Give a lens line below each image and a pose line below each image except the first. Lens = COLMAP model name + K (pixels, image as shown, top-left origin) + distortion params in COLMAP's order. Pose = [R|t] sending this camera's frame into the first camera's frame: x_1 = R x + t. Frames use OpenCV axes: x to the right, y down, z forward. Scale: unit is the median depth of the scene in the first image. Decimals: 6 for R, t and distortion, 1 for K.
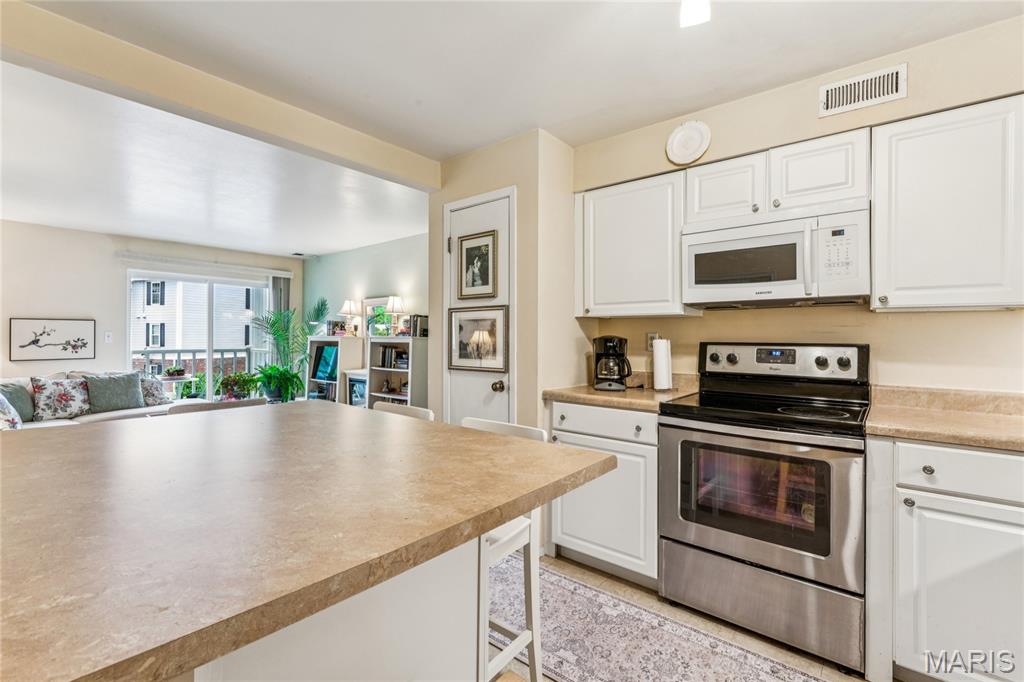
lens RADIAL K [[448.3, 0, 513.5], [0, 448.3, 335.3], [0, 0, 1]] dist [-0.004348, 0.000816]
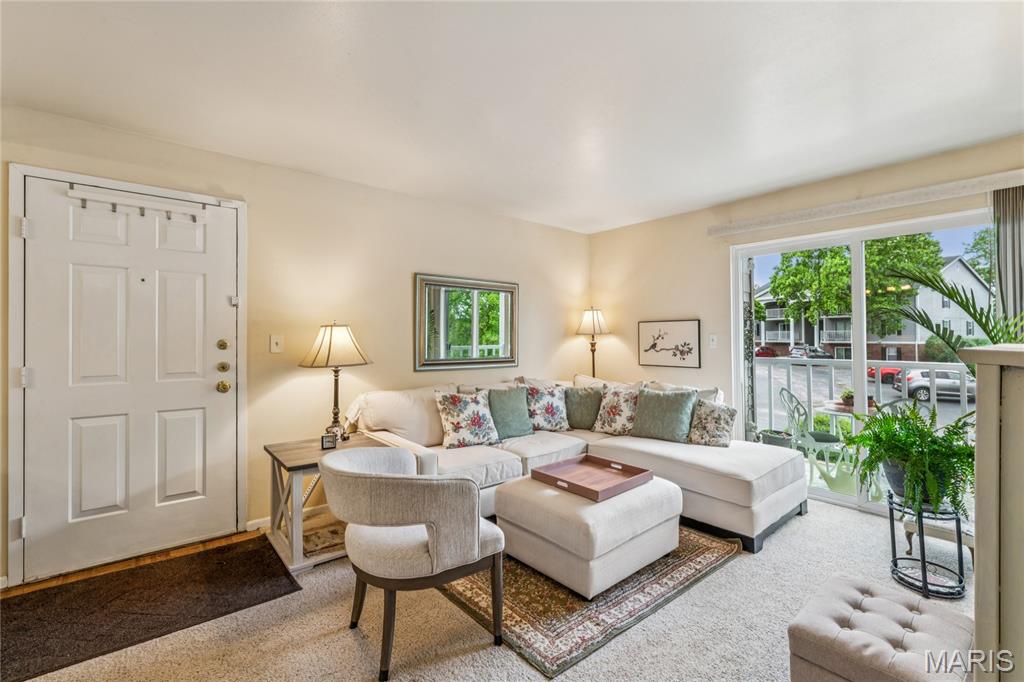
lens RADIAL K [[448.3, 0, 512.7], [0, 448.3, 338.1], [0, 0, 1]] dist [-0.004348, 0.000816]
pose [[-0.184078, -0.002990, -0.982907, -0.093398], [0.004484, 0.999982, -0.003881, 0.000213], [0.982901, -0.005122, -0.184062, 0.842361]]
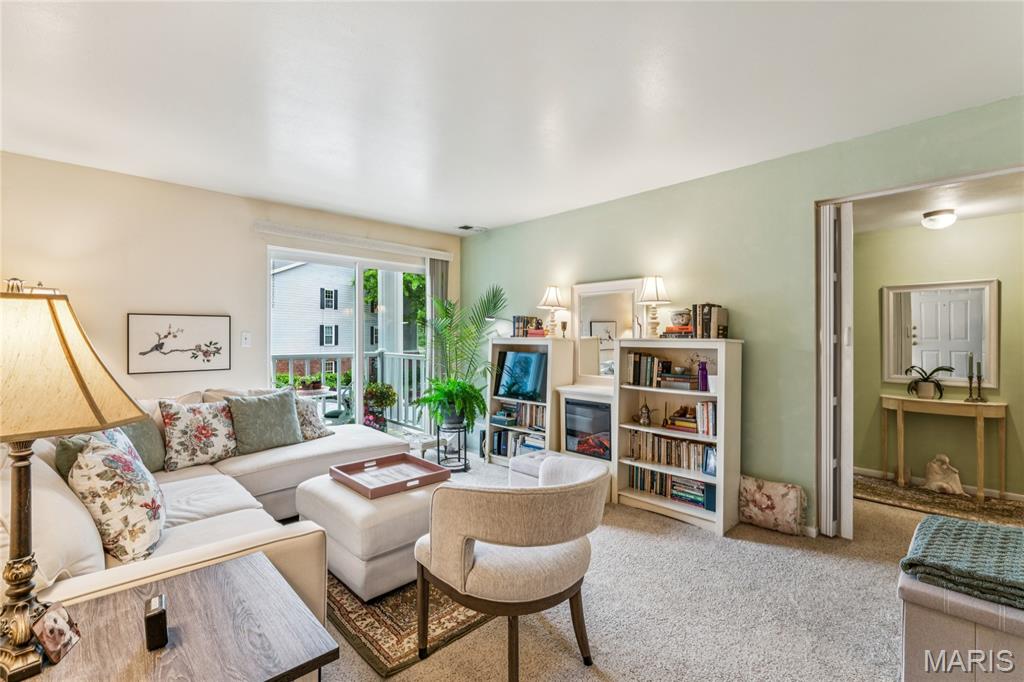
lens RADIAL K [[452.6, 0, 508.9], [0, 452.6, 337.5], [0, 0, 1]] dist [-0.004979, -0.000304]
pose [[0.993038, -0.001765, -0.117778, -0.417197], [0.002378, 0.999984, 0.005067, -0.002225], [0.117768, -0.005312, 0.993027, 0.340475]]
